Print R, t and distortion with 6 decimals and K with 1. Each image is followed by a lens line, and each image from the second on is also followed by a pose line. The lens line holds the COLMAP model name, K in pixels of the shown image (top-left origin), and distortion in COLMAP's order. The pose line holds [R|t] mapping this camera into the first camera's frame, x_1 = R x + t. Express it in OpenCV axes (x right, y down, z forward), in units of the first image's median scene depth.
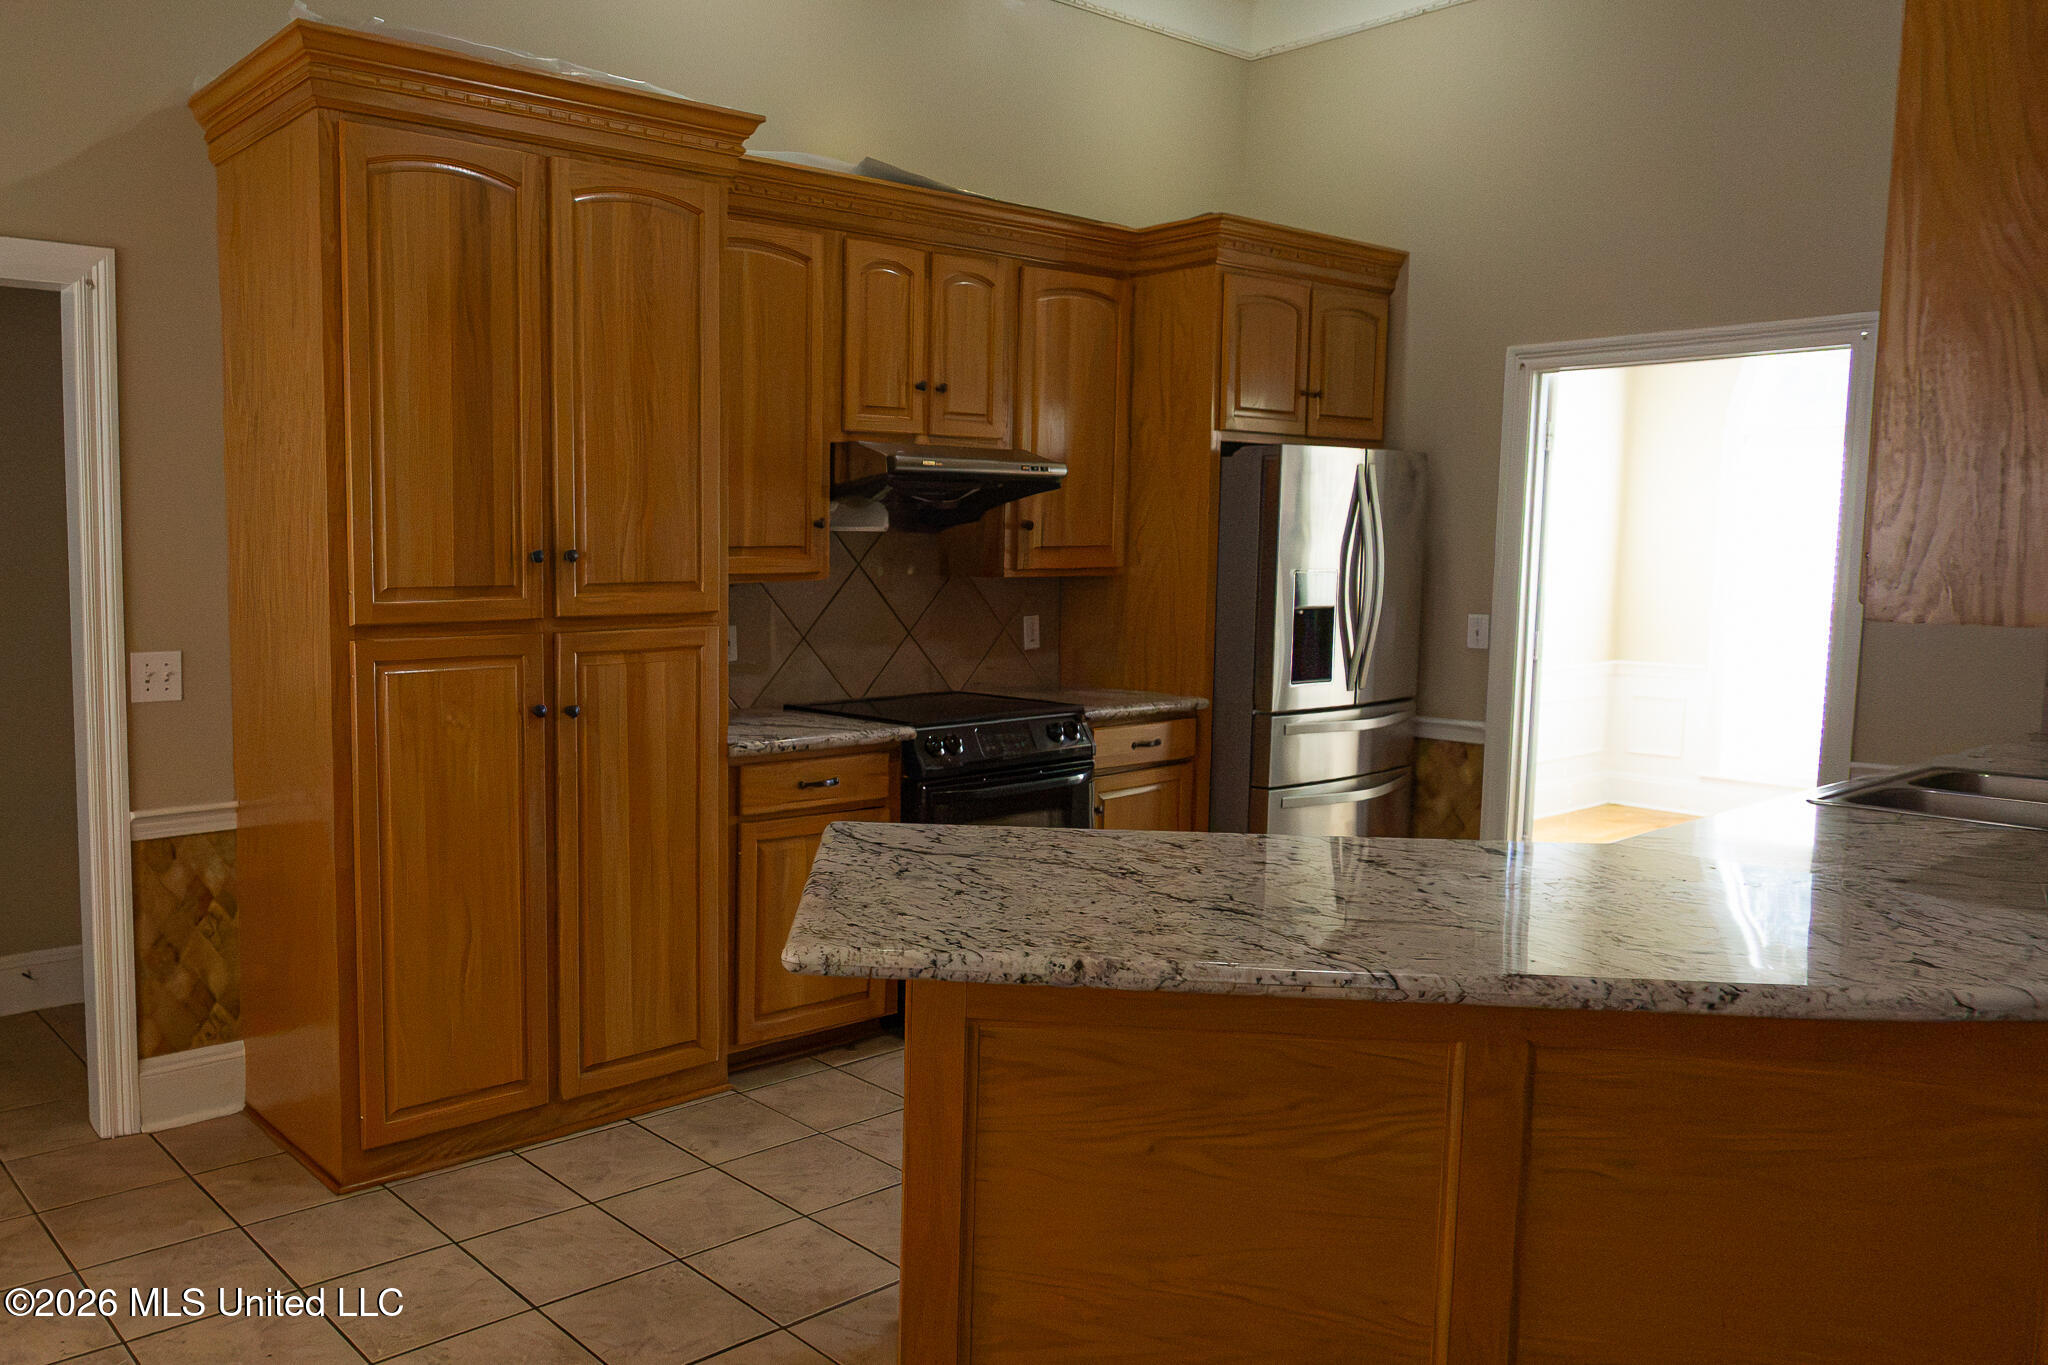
lens RADIAL K [[1540.4, 0, 696.3], [0, 1540.4, 695.4], [0, 0, 1]] dist [-0.007049, 0.003017]
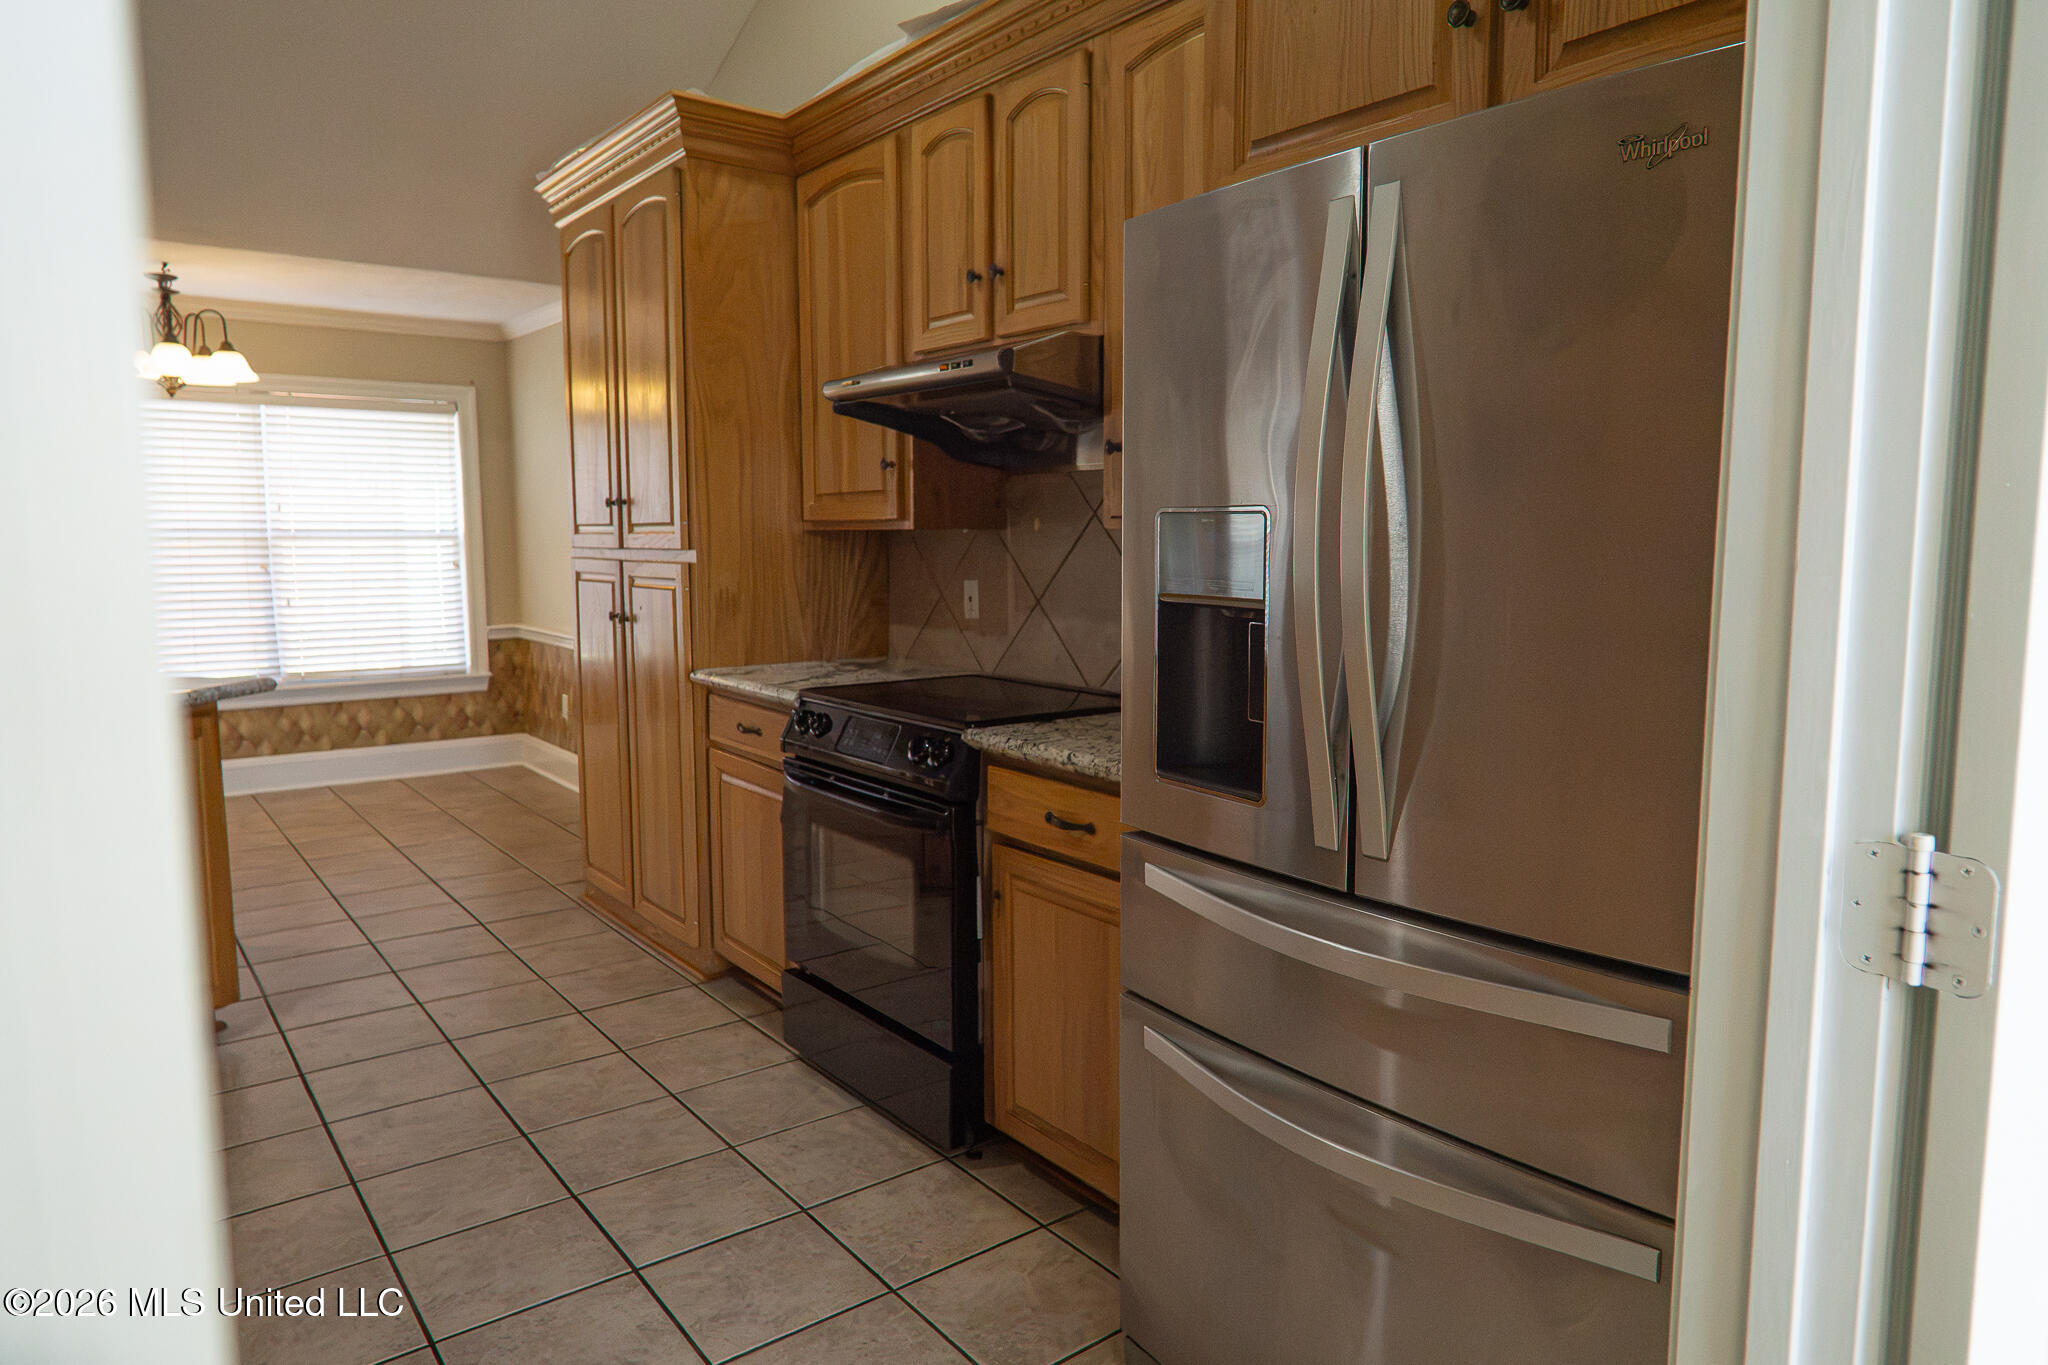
lens RADIAL K [[1251.5, 0, 1020.3], [0, 1251.5, 659.8], [0, 0, 1]] dist [0.004129, 0.003433]
pose [[0.035034, 0.102959, -0.994068, 0.970721], [-0.102852, 0.989769, 0.098889, -0.093473], [0.994080, 0.098777, 0.045265, 1.246438]]
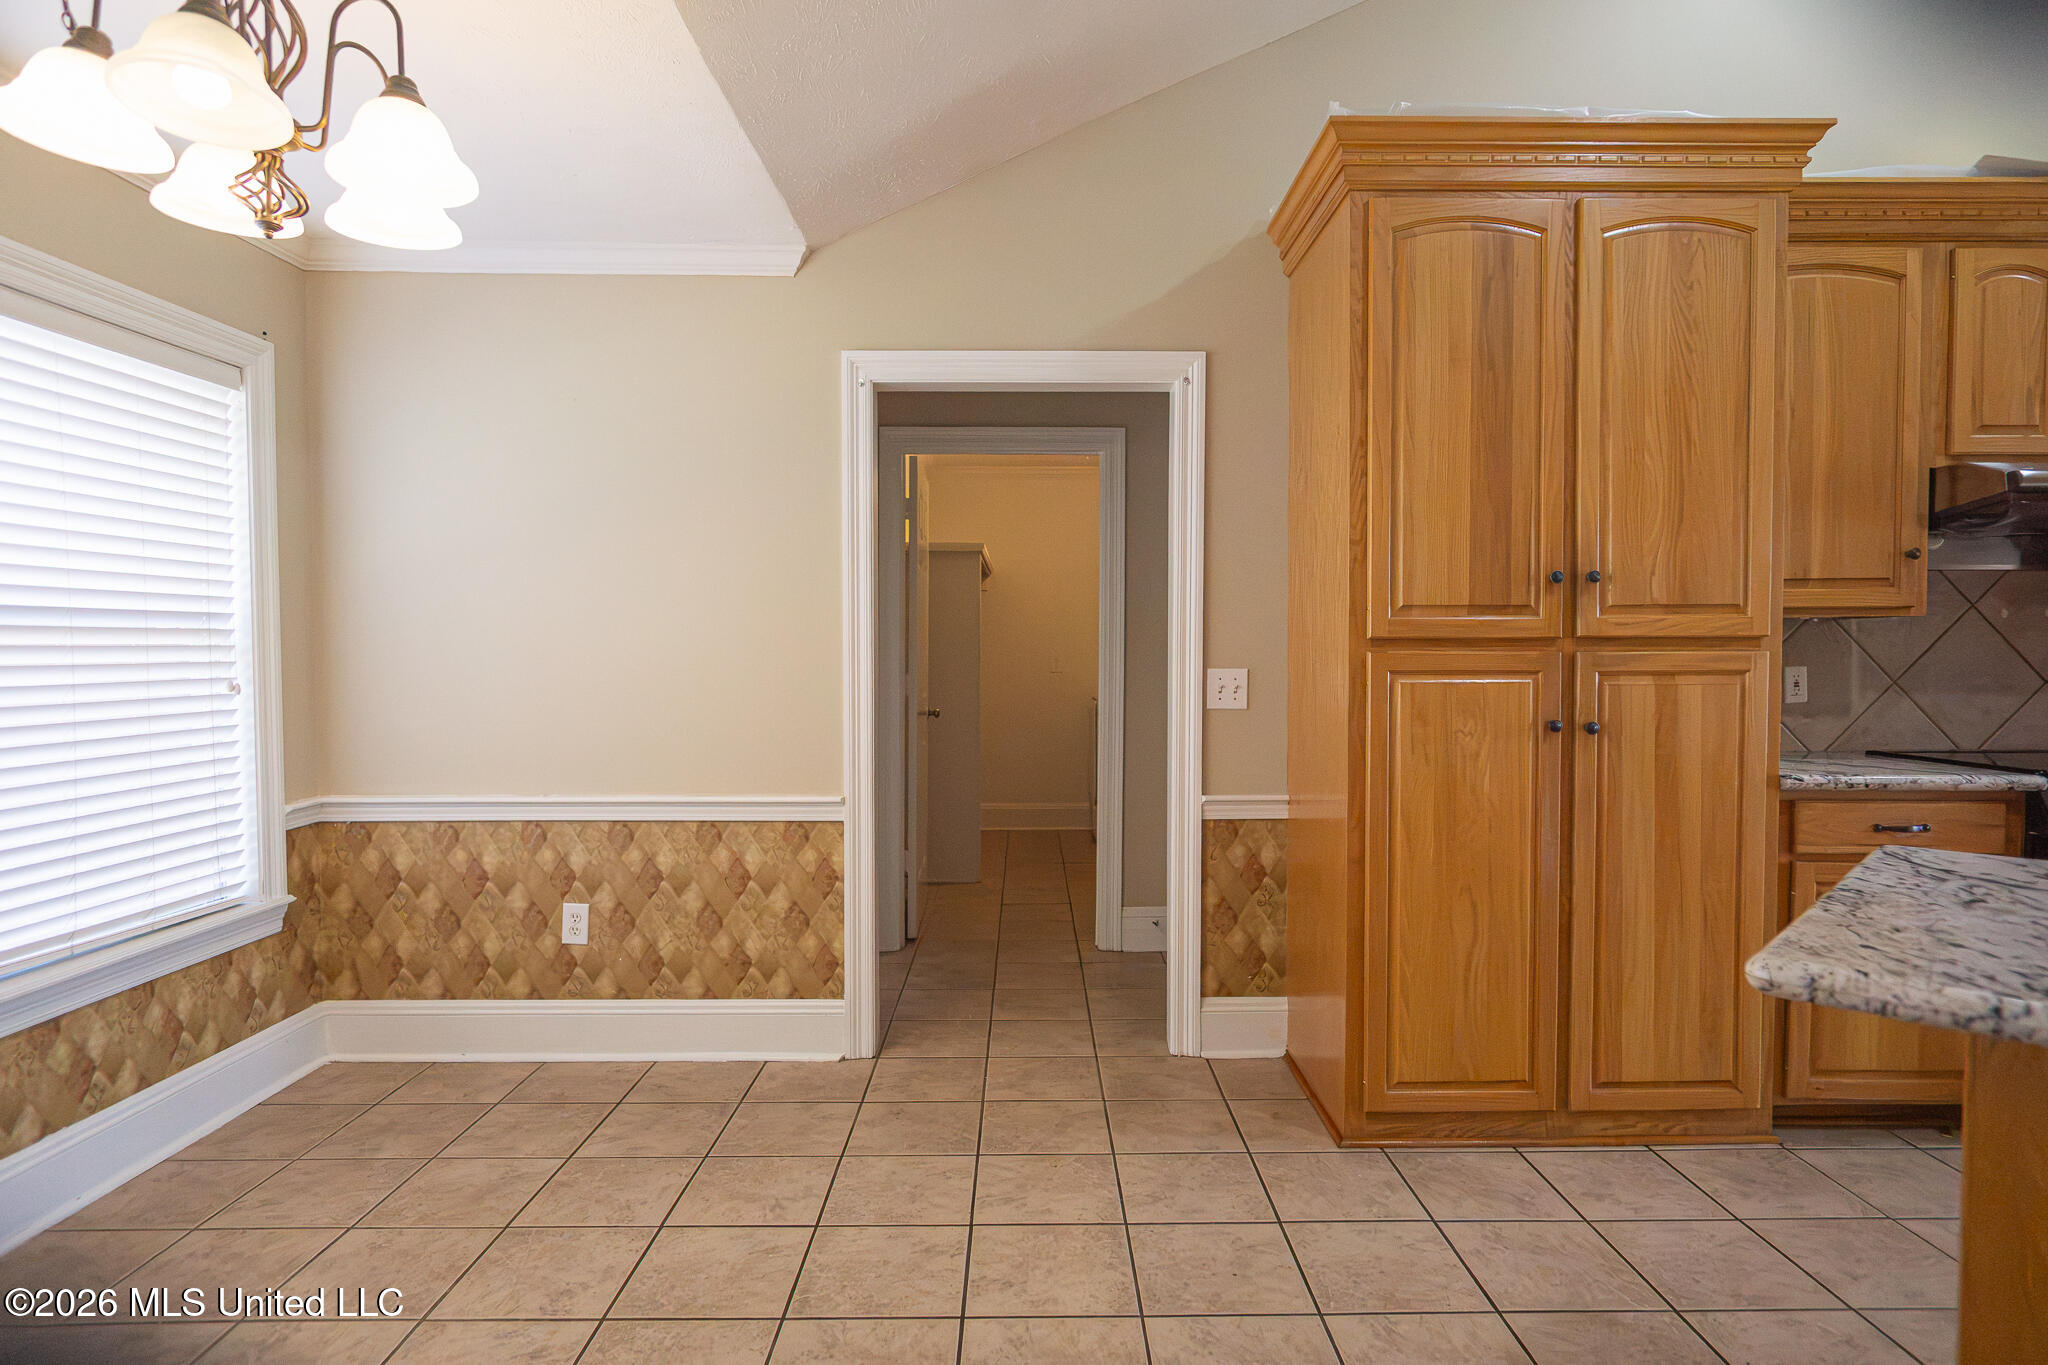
lens RADIAL K [[1120.5, 0, 1031.0], [0, 1120.5, 687.5], [0, 0, 1]] dist [-0.002673, 0.002147]
pose [[0.814059, 0.019436, -0.580457, 0.047470], [-0.059077, 0.997027, -0.049469, 0.041303], [0.577770, 0.074562, 0.812787, 0.169046]]
